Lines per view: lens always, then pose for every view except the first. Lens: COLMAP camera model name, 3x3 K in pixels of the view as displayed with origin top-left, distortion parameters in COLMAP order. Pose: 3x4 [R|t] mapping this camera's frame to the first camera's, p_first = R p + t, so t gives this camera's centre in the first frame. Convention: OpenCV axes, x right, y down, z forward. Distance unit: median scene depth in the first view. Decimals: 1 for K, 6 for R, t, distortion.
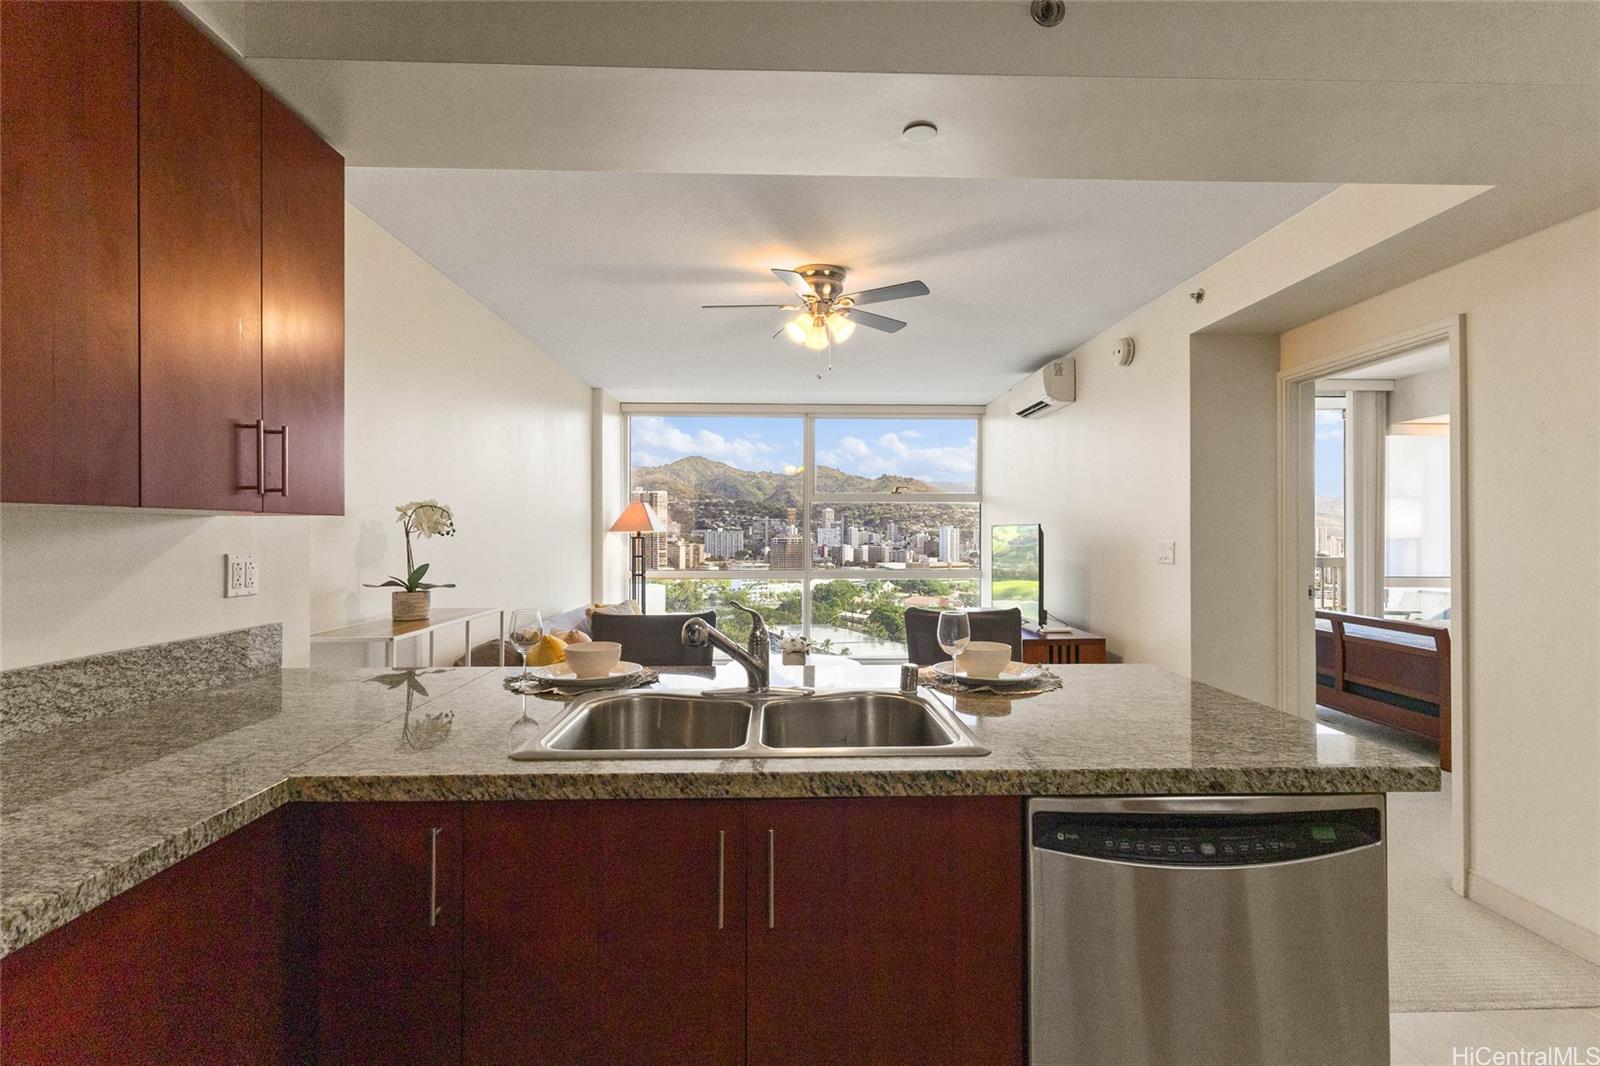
lens RADIAL K [[746.8, 0, 803.1], [0, 746.8, 527.9], [0, 0, 1]] dist [0.002862, 0.000859]
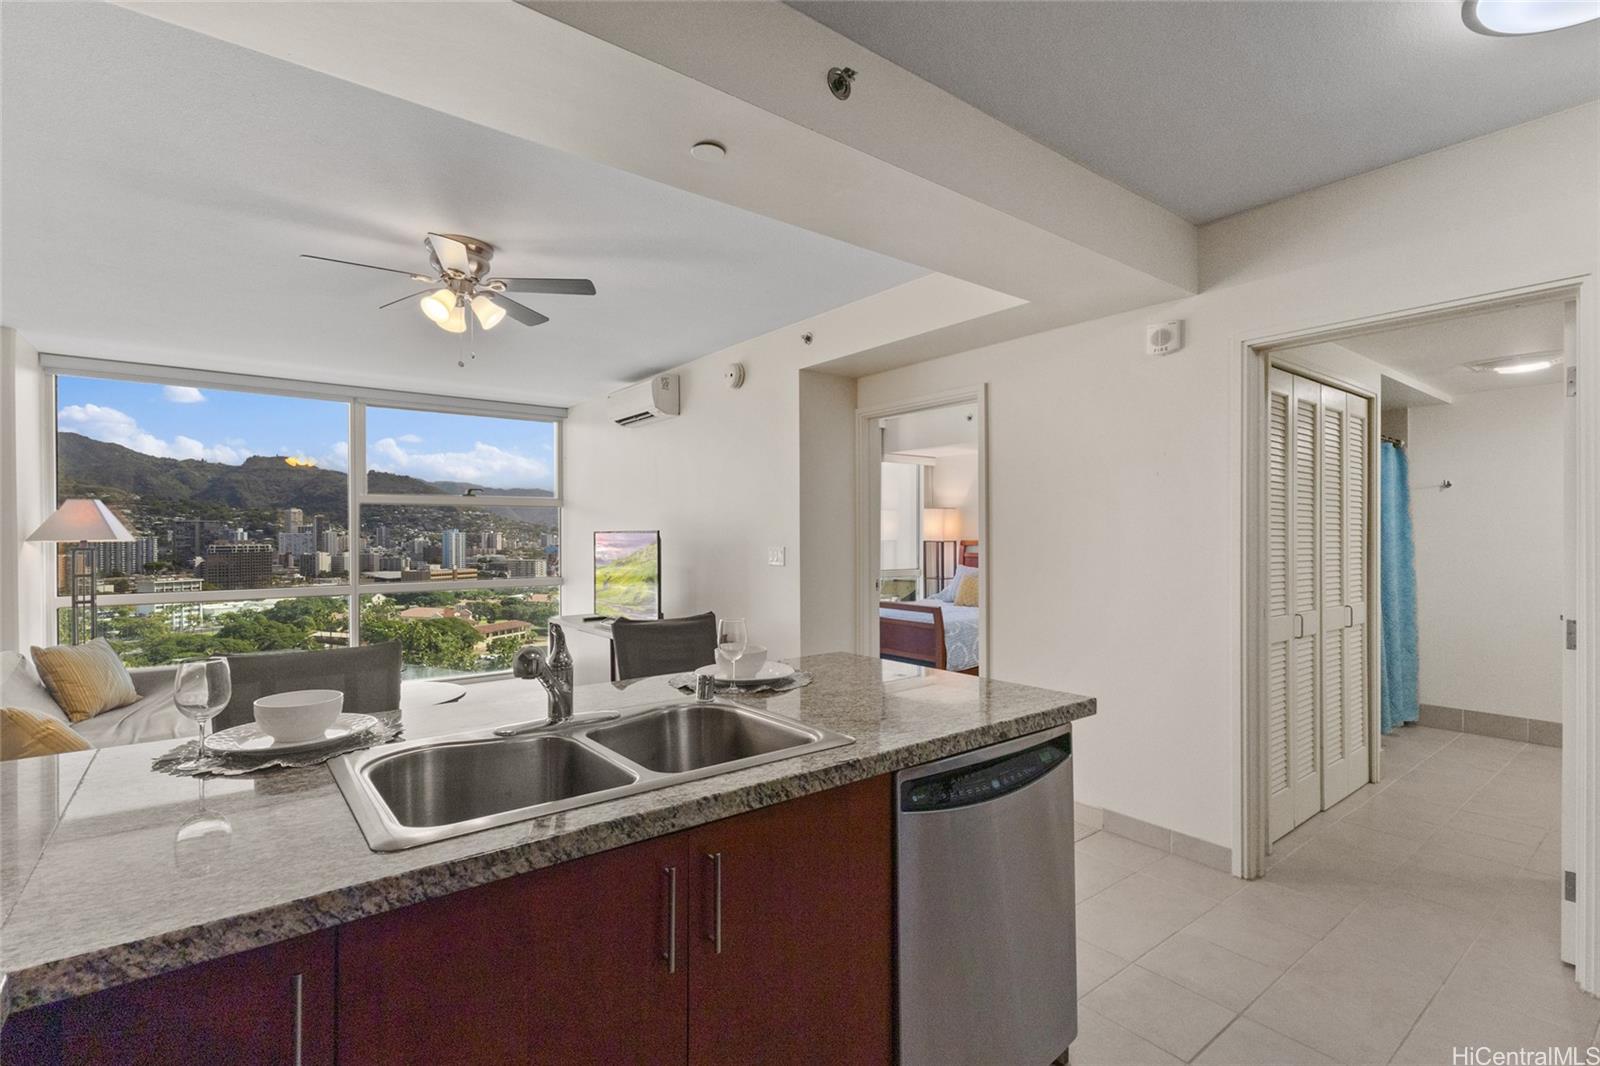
lens RADIAL K [[746.8, 0, 803.1], [0, 746.8, 542.6], [0, 0, 1]] dist [0.002862, 0.000859]
pose [[0.806115, -0.010163, 0.591671, -0.233108], [0.001452, 0.999883, 0.015196, -0.007254], [-0.591757, -0.011391, 0.806036, 0.067159]]
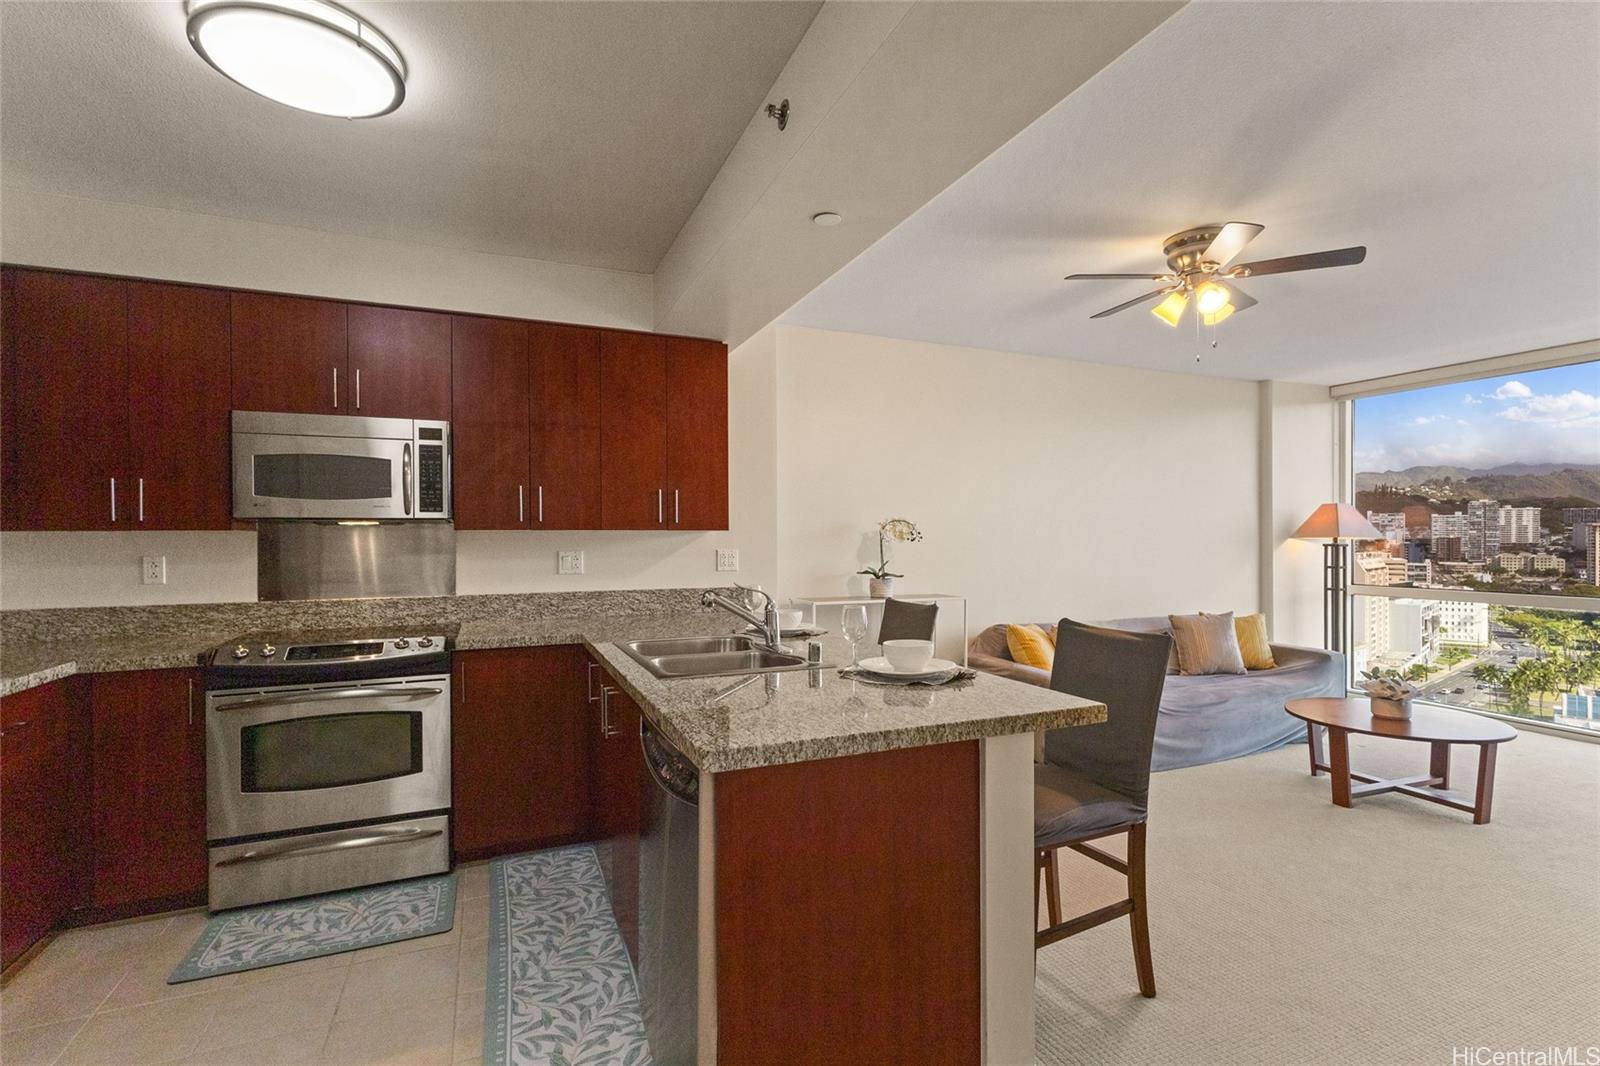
lens RADIAL K [[746.8, 0, 809.7], [0, 746.8, 539.3], [0, 0, 1]] dist [0.002862, 0.000859]
pose [[0.361152, -0.002594, -0.932503, 0.873408], [0.007777, 0.999970, 0.000231, 0.004594], [0.932474, -0.007335, 0.361162, 0.343186]]
